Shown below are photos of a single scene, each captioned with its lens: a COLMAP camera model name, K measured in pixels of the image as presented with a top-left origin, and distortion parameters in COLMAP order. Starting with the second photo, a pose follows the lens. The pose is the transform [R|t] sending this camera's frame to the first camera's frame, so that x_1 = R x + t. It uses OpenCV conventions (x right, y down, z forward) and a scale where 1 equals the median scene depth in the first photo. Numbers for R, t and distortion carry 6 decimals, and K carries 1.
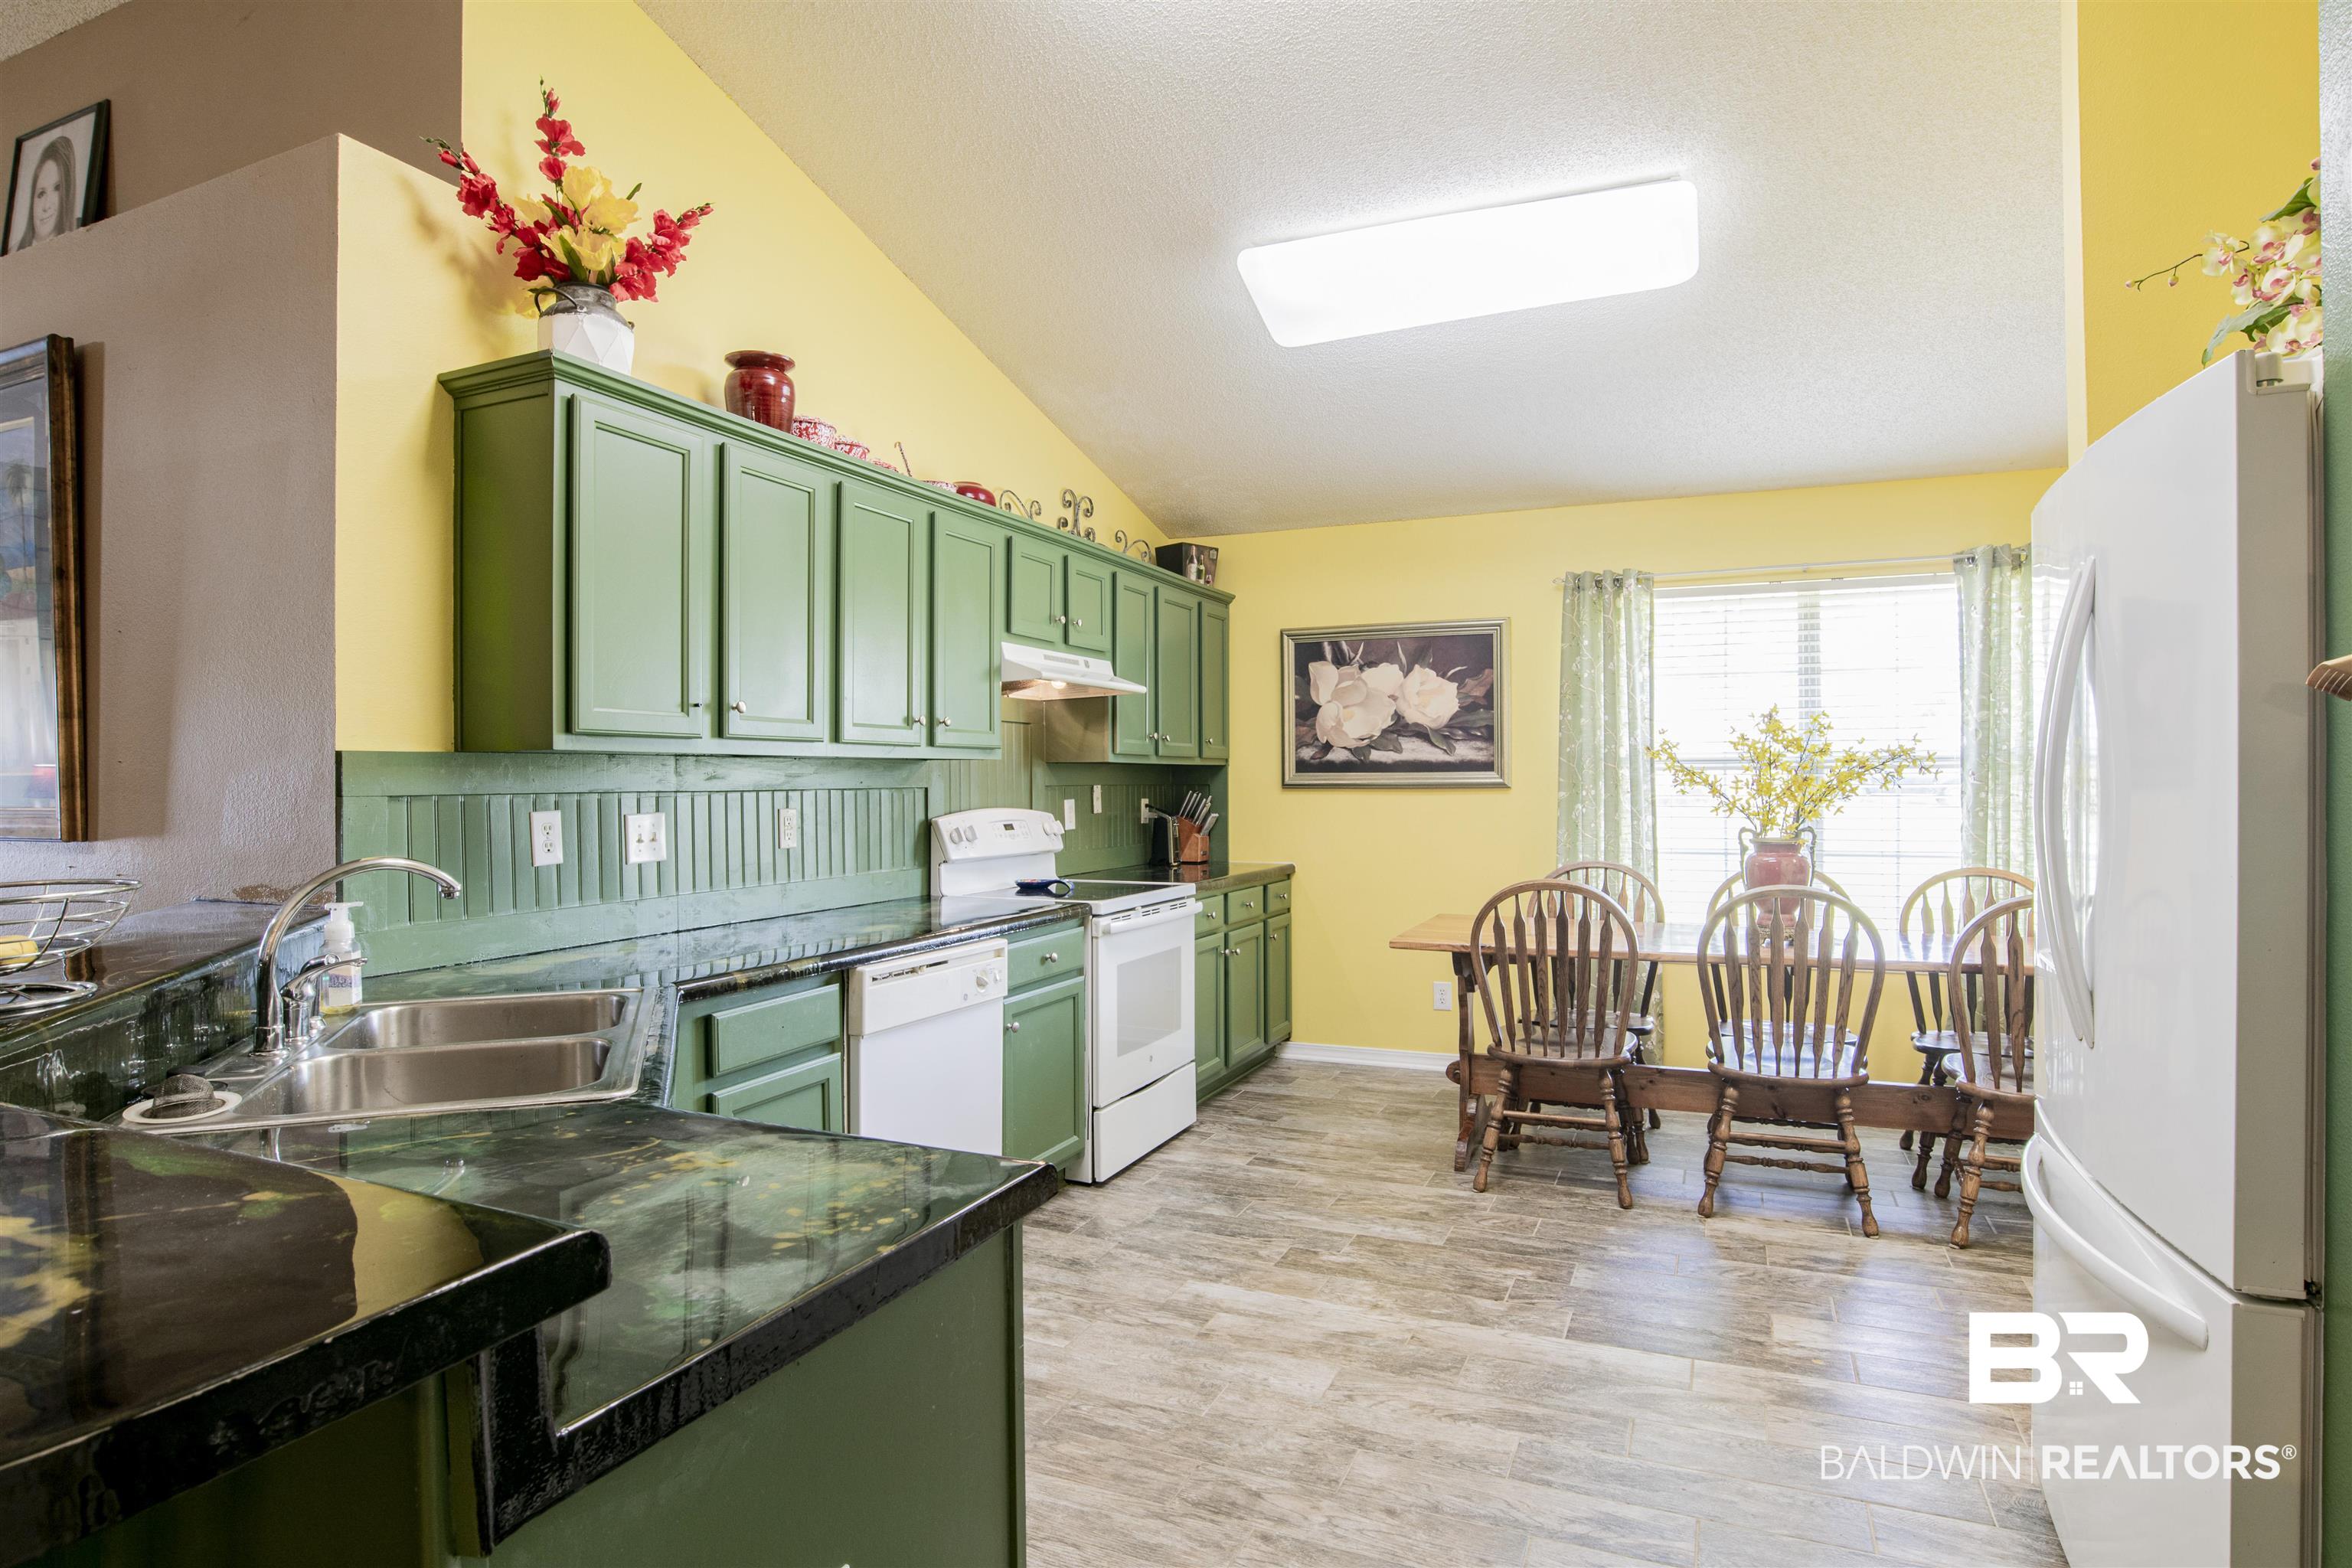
lens RADIAL K [[1219.8, 0, 1175.4], [0, 1219.8, 786.6], [0, 0, 1]] dist [-0.055301, 0.015232]
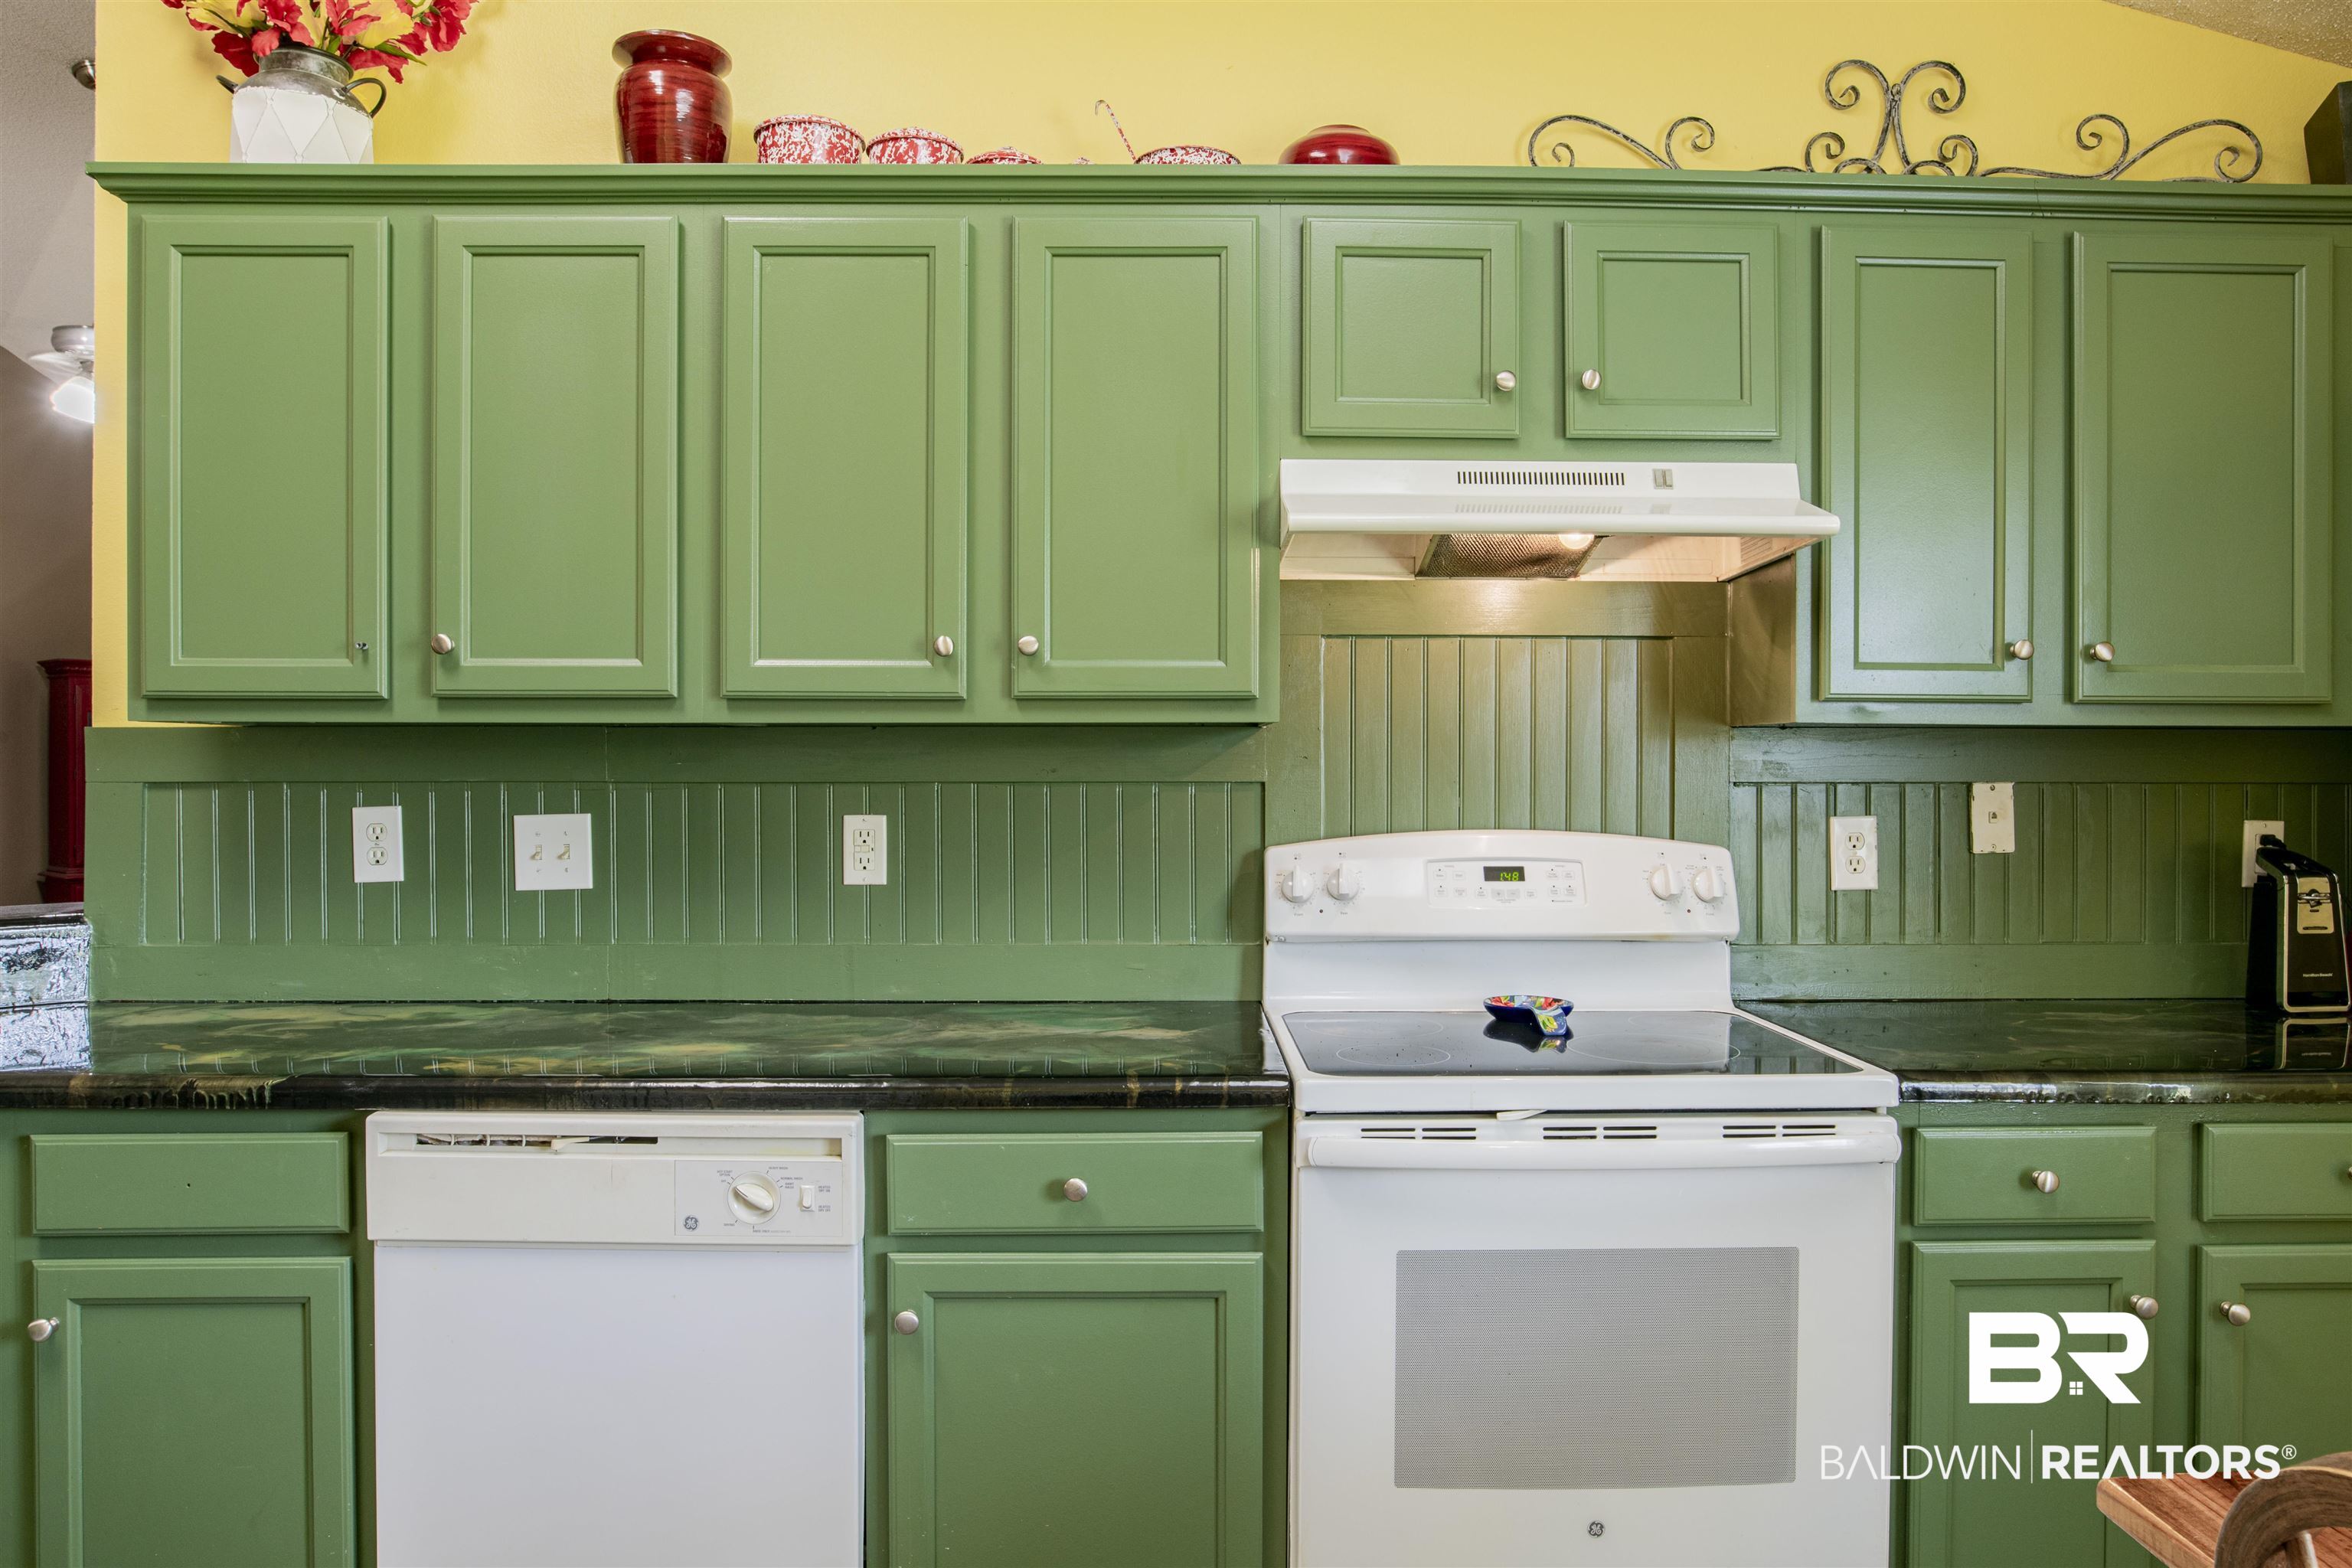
lens RADIAL K [[1500.7, 0, 1172.3], [0, 1500.7, 788.9], [0, 0, 1]] dist [-0.024742, 0.000090]
pose [[0.423062, 0.011750, -0.906025, 0.355095], [-0.007512, 0.999927, 0.009460, -0.002373], [0.906070, 0.002804, 0.423119, 0.758267]]
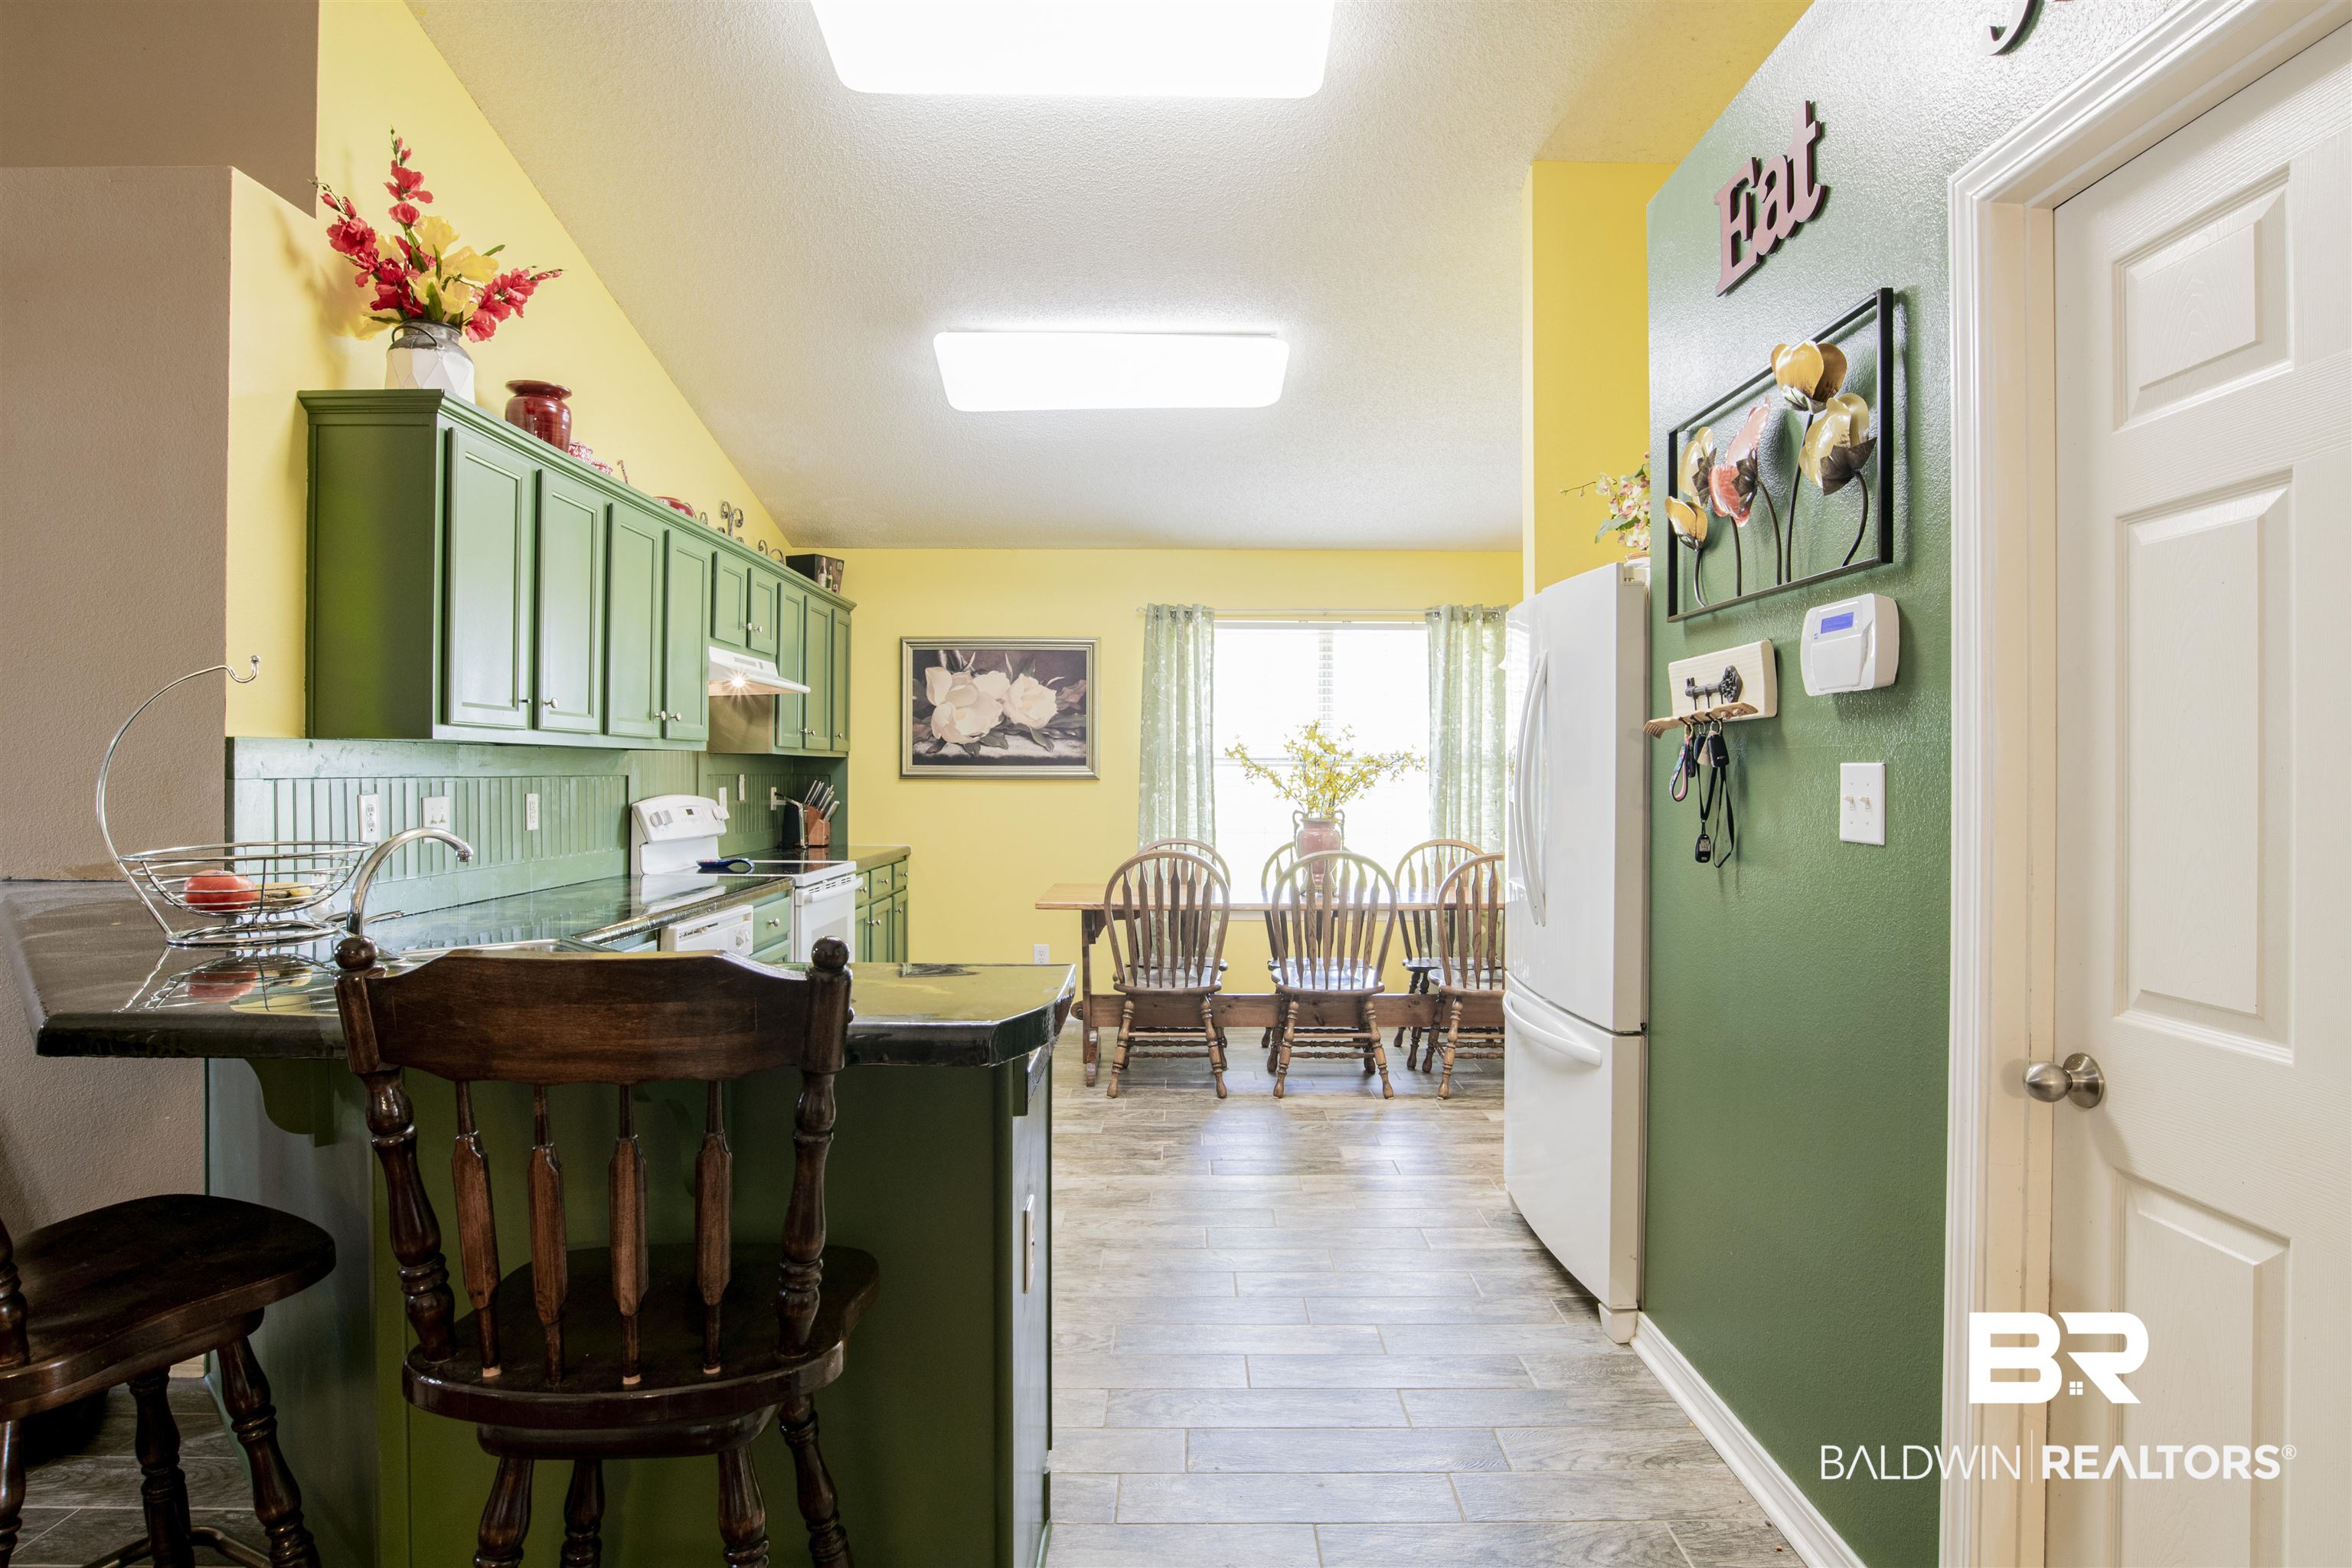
lens RADIAL K [[1254.0, 0, 1151.2], [0, 1254.0, 771.3], [0, 0, 1]] dist [-0.032024, -0.000226]
pose [[0.920790, 0.008882, 0.389956, -0.221353], [-0.006250, 0.999948, -0.008018, 0.003417], [-0.390007, 0.004946, 0.920798, -0.220578]]
